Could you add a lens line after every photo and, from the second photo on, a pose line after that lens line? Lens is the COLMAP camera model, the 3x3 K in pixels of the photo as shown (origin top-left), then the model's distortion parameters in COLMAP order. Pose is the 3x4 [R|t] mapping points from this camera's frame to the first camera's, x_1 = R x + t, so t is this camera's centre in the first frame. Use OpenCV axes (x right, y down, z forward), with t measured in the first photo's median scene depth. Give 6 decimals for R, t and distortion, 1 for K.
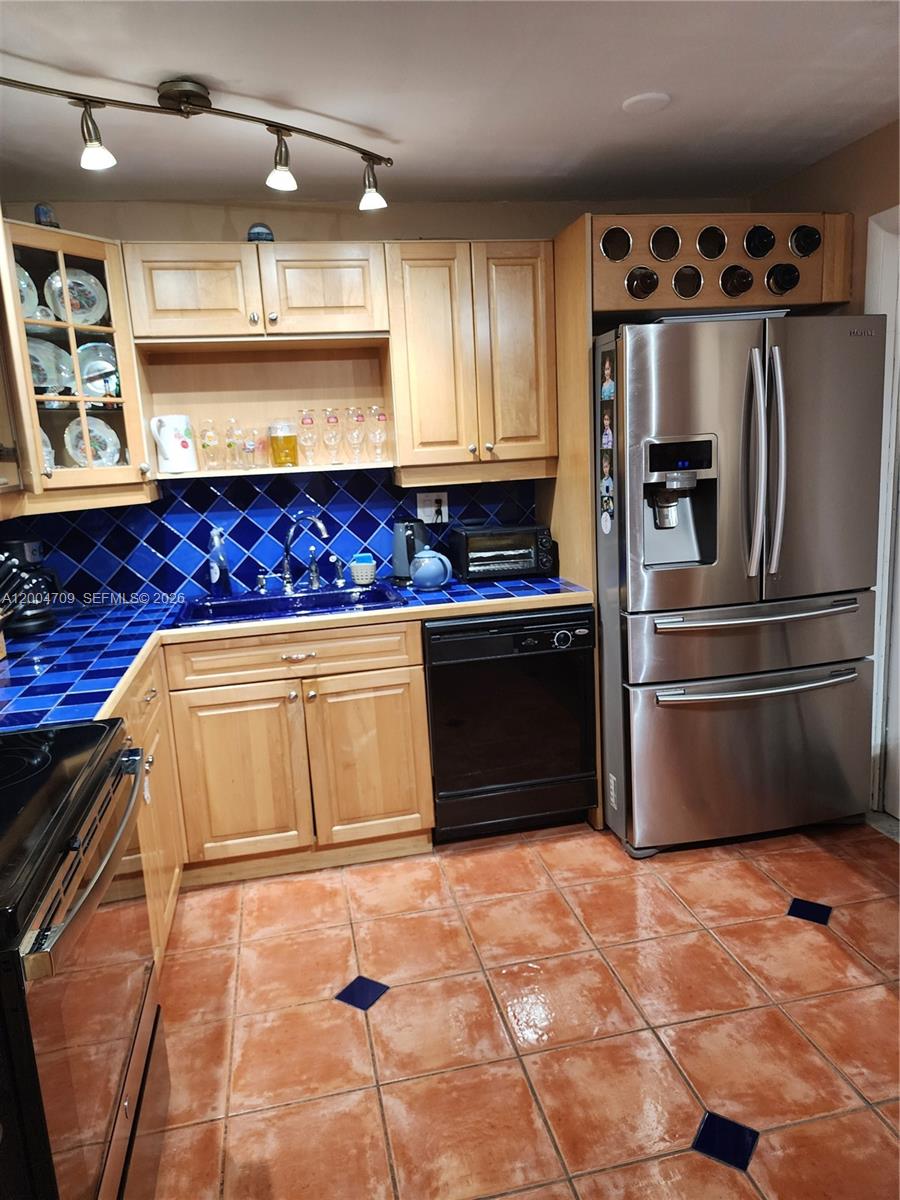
lens RADIAL K [[804.9, 0, 460.8], [0, 804.9, 601.0], [0, 0, 1]] dist [0.061659, -0.048643]
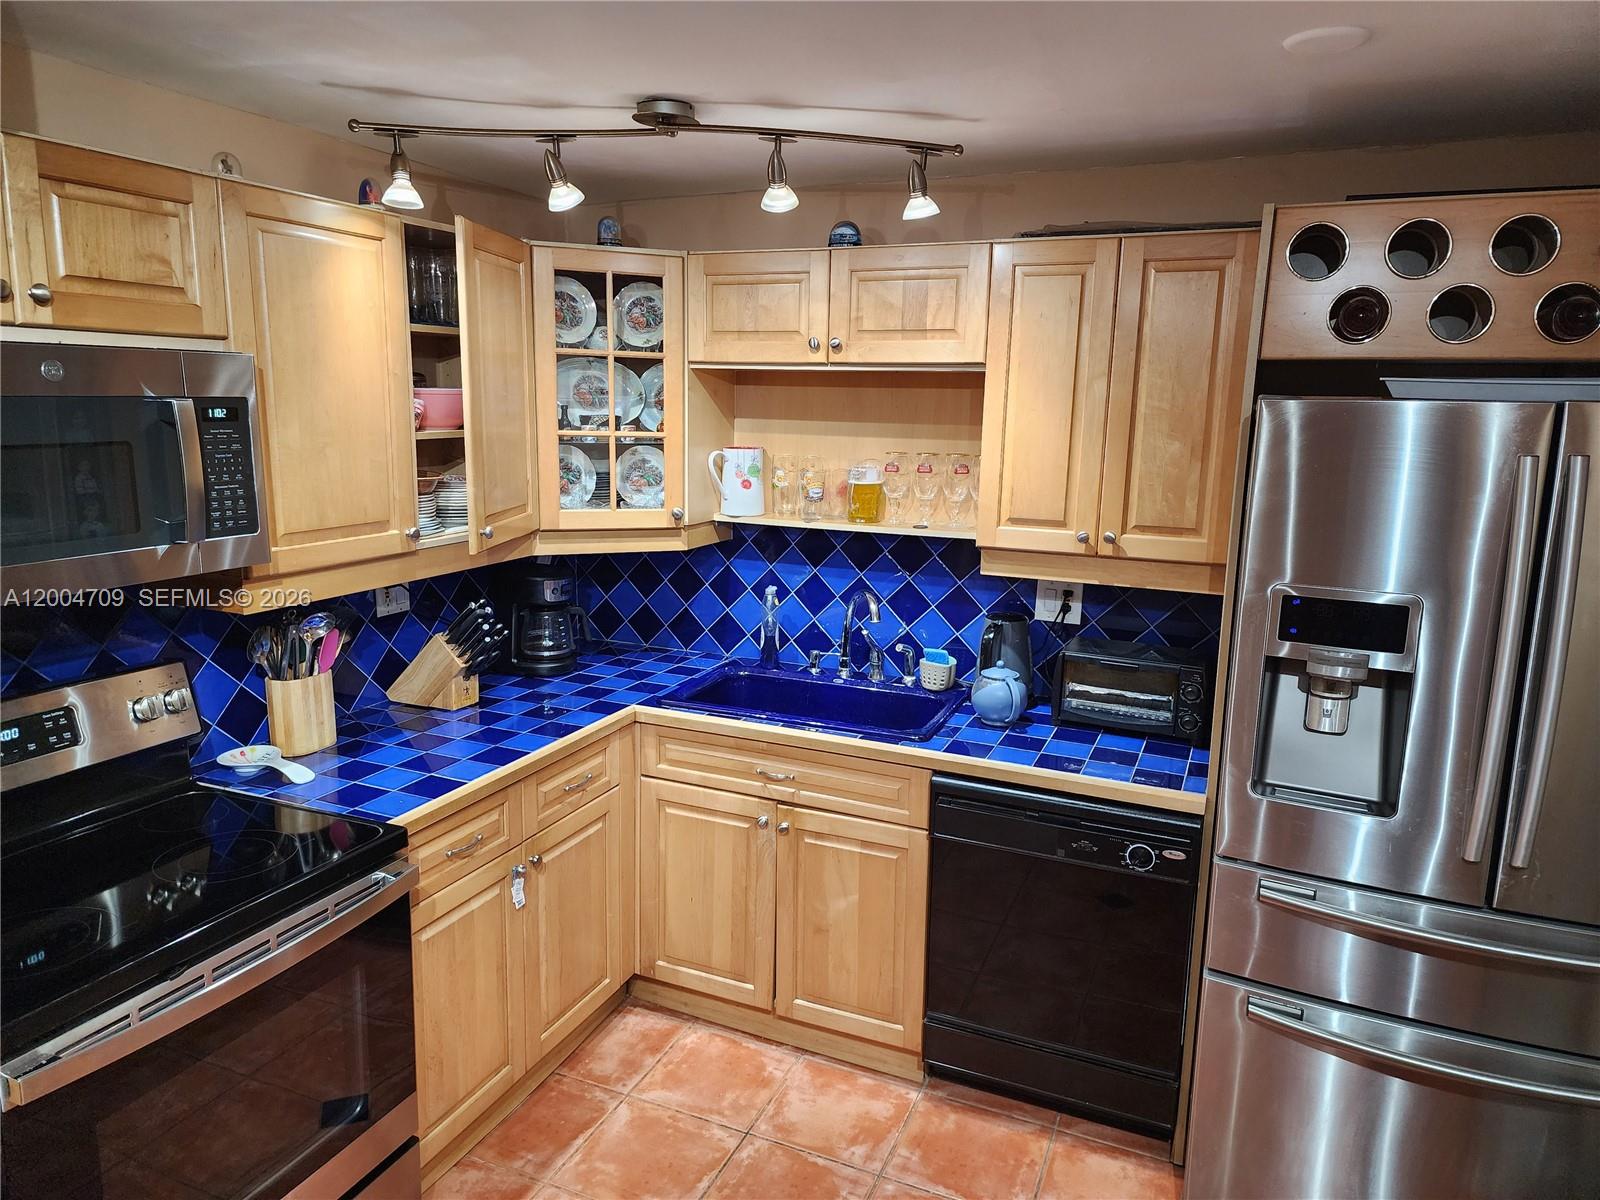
lens RADIAL K [[1073.2, 0, 811.1], [0, 1073.2, 599.5], [0, 0, 1]] dist [0.061659, -0.048643]
pose [[0.810521, 0.180760, -0.557118, 0.365586], [-0.174635, 0.982504, 0.064712, -0.166673], [0.559068, 0.044842, 0.827908, 0.137220]]
